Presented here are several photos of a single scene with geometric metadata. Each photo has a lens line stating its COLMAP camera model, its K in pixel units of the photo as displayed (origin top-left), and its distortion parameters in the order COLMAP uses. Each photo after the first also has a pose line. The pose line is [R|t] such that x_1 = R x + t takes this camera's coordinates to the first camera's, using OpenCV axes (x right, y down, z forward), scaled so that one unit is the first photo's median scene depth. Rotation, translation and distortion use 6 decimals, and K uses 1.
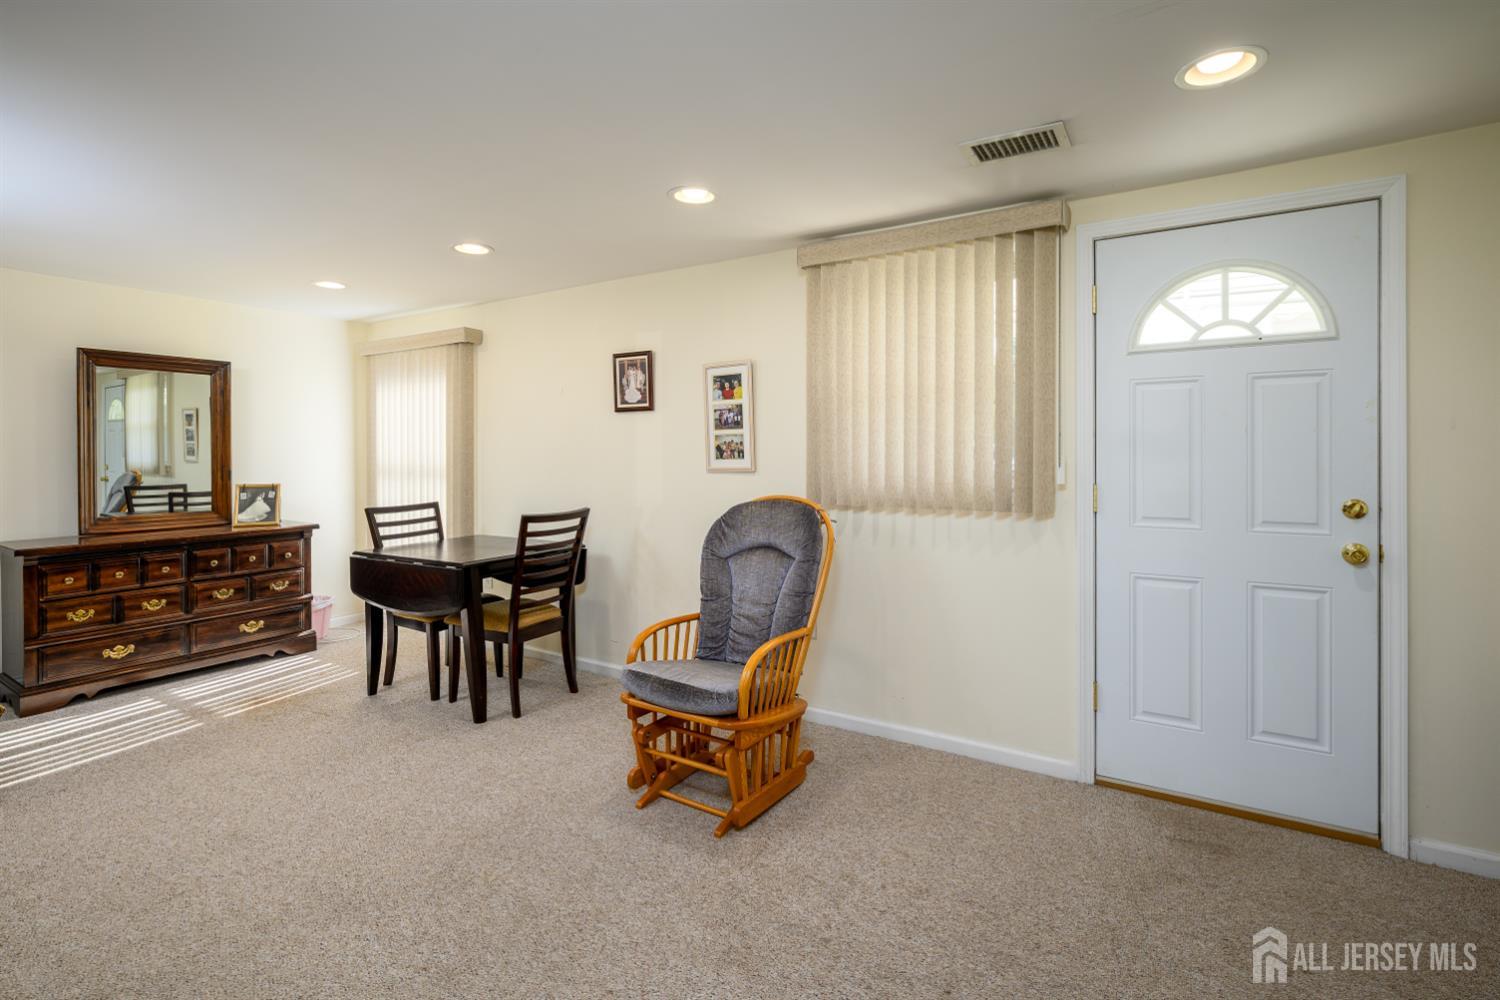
lens RADIAL K [[677.5, 0, 743.1], [0, 677.5, 464.1], [0, 0, 1]] dist [-0.004159, -0.000050]
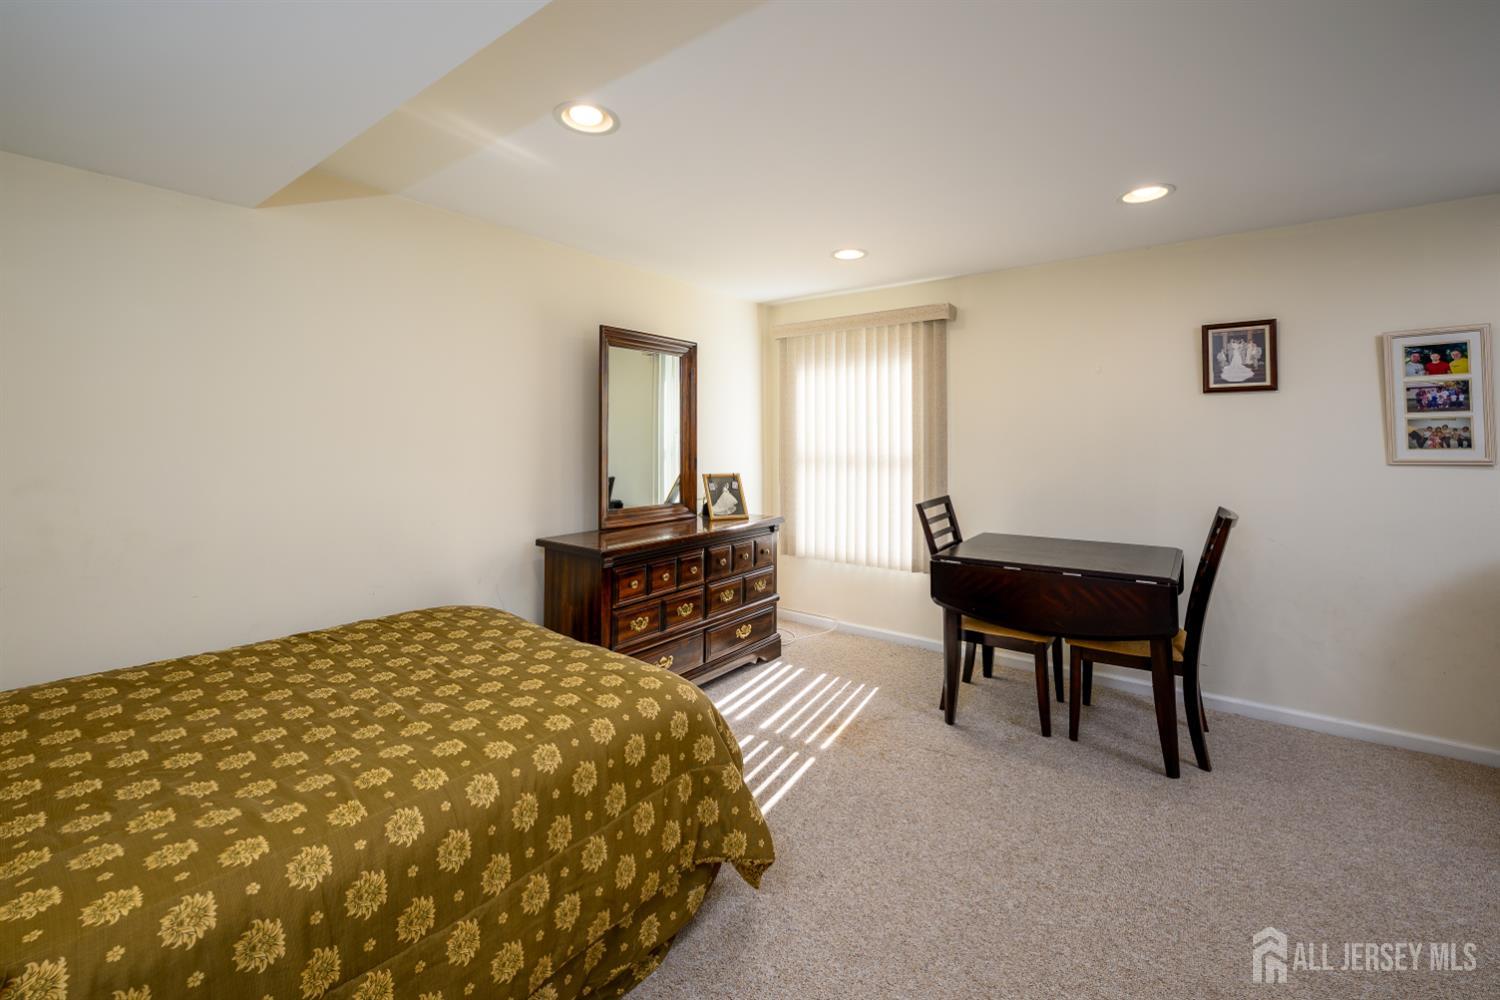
lens RADIAL K [[609.3, 0, 753.8], [0, 609.3, 428.4], [0, 0, 1]] dist [-0.000466, -0.001173]
pose [[0.996294, -0.000633, -0.086006, -0.710250], [-0.002532, 0.999323, -0.036694, -0.002588], [0.085971, 0.036776, 0.995619, 0.193543]]
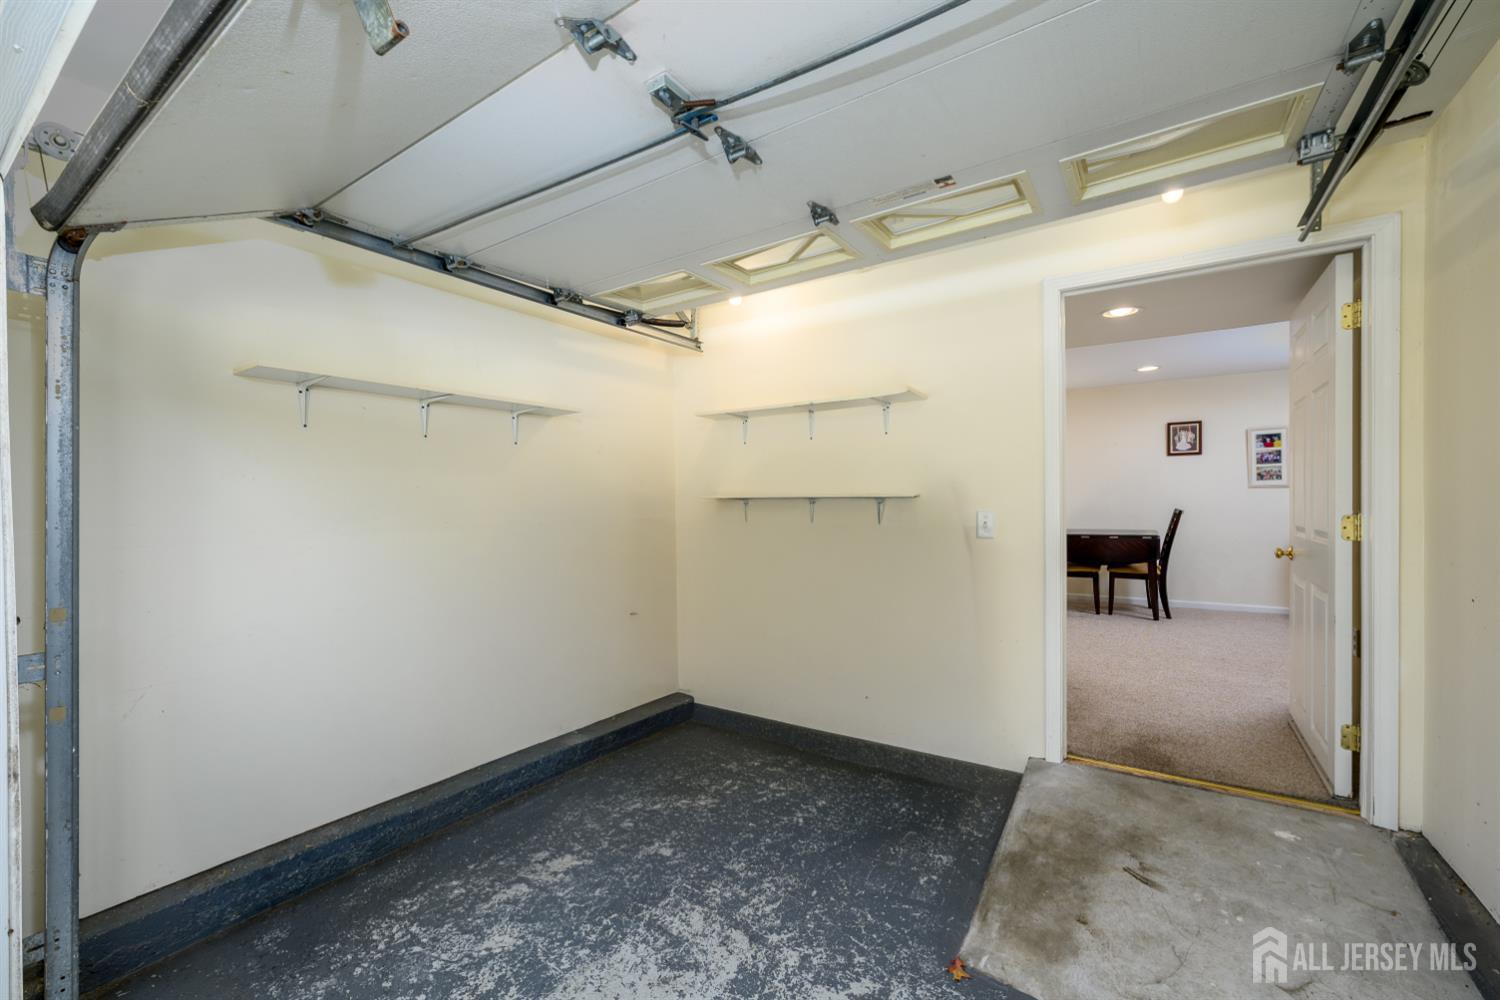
lens RADIAL K [[609.3, 0, 745.8], [0, 609.3, 500.4], [0, 0, 1]] dist [-0.000466, -0.001173]
pose [[0.999153, -0.014412, -0.038552, -1.266301], [0.014109, 0.999867, -0.008124, 0.038089], [0.038664, 0.007573, 0.999224, -0.645606]]
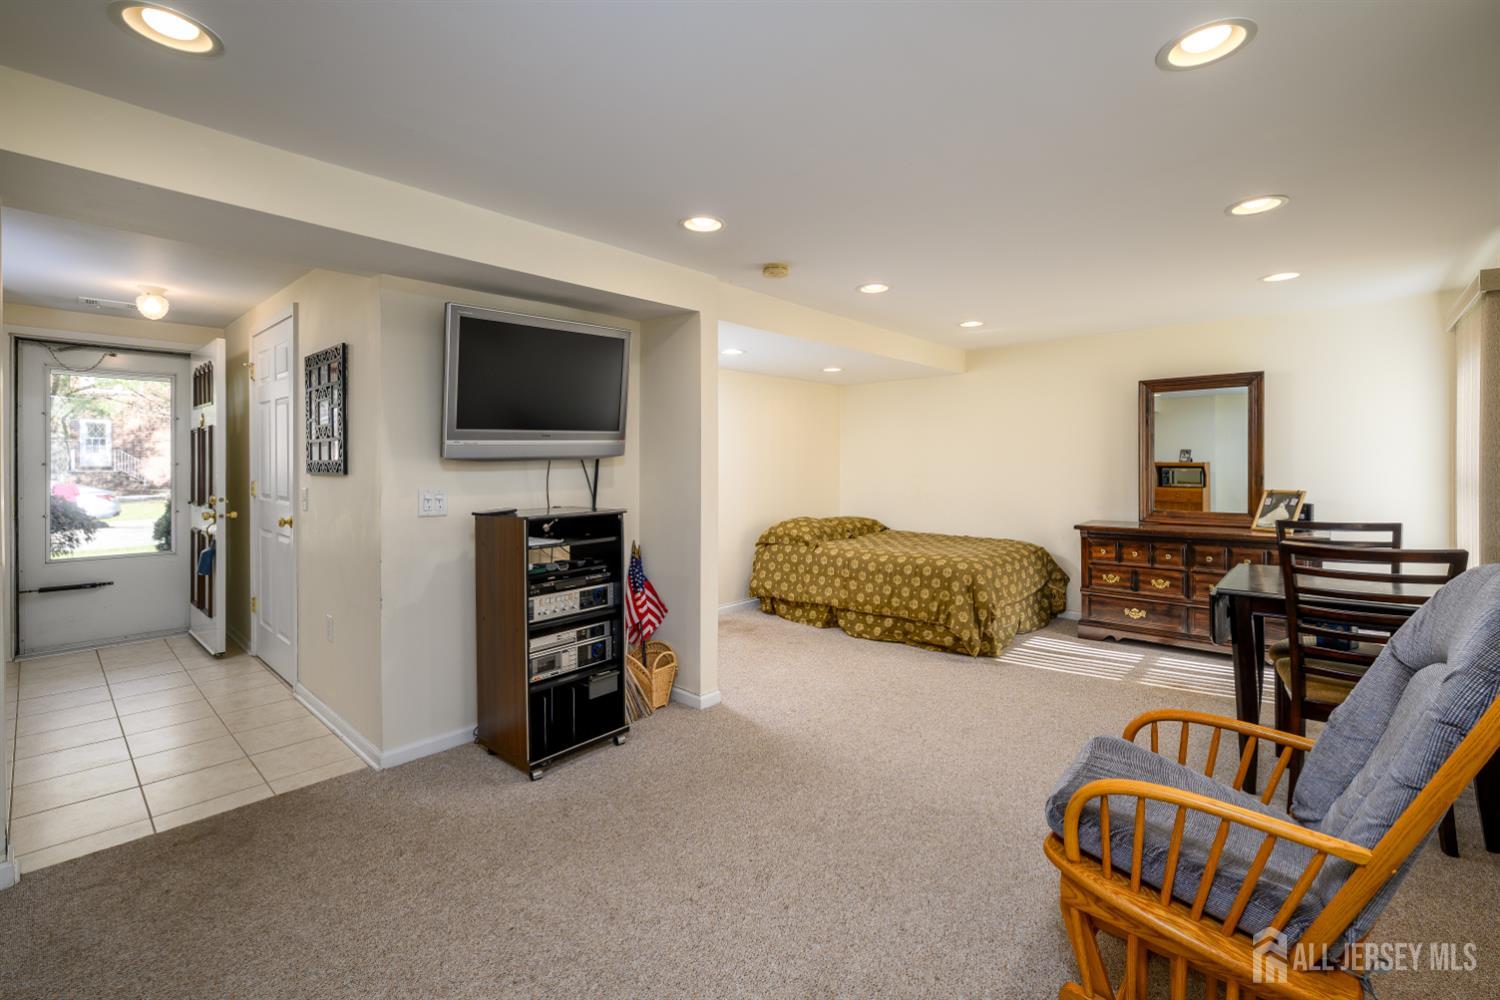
lens RADIAL K [[650.1, 0, 754.5], [0, 650.1, 464.4], [0, 0, 1]] dist [-0.000128, -0.000127]
pose [[-0.170581, 0.003063, -0.985339, 0.413233], [-0.008315, 0.999955, 0.004548, -0.007370], [0.985309, 0.008969, -0.170548, 0.472533]]
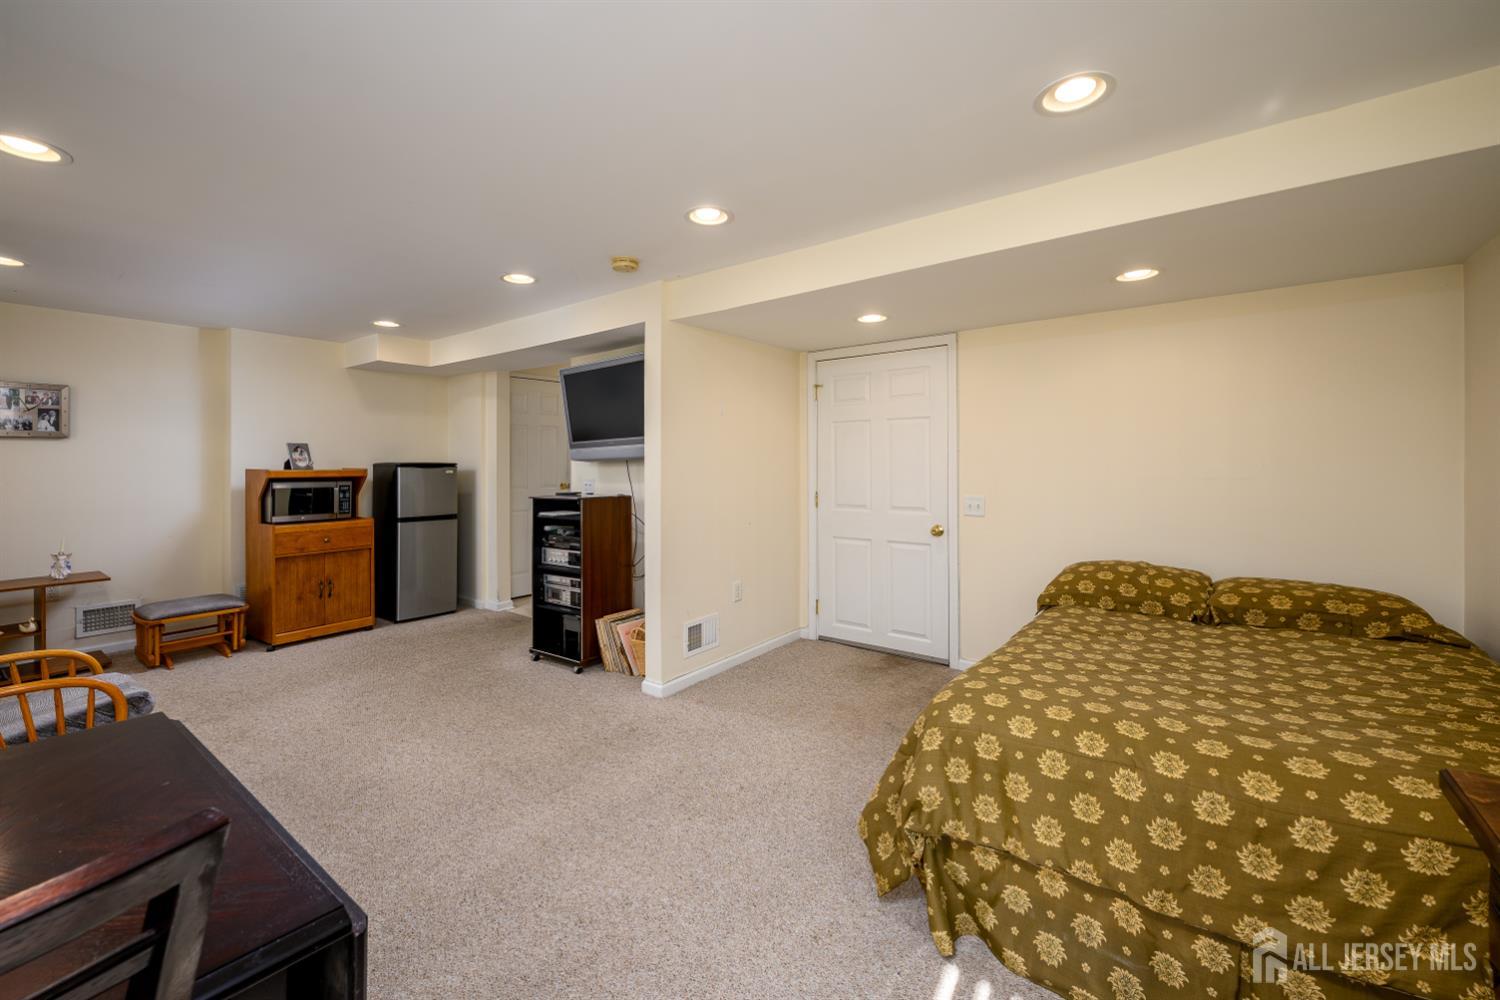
lens RADIAL K [[609.3, 0, 744.2], [0, 609.3, 476.3], [0, 0, 1]] dist [-0.000466, -0.001173]
pose [[-0.995762, 0.002326, 0.091942, -0.682759], [0.005134, 0.999527, 0.030326, -0.009559], [-0.091828, 0.030670, -0.995302, 1.119827]]
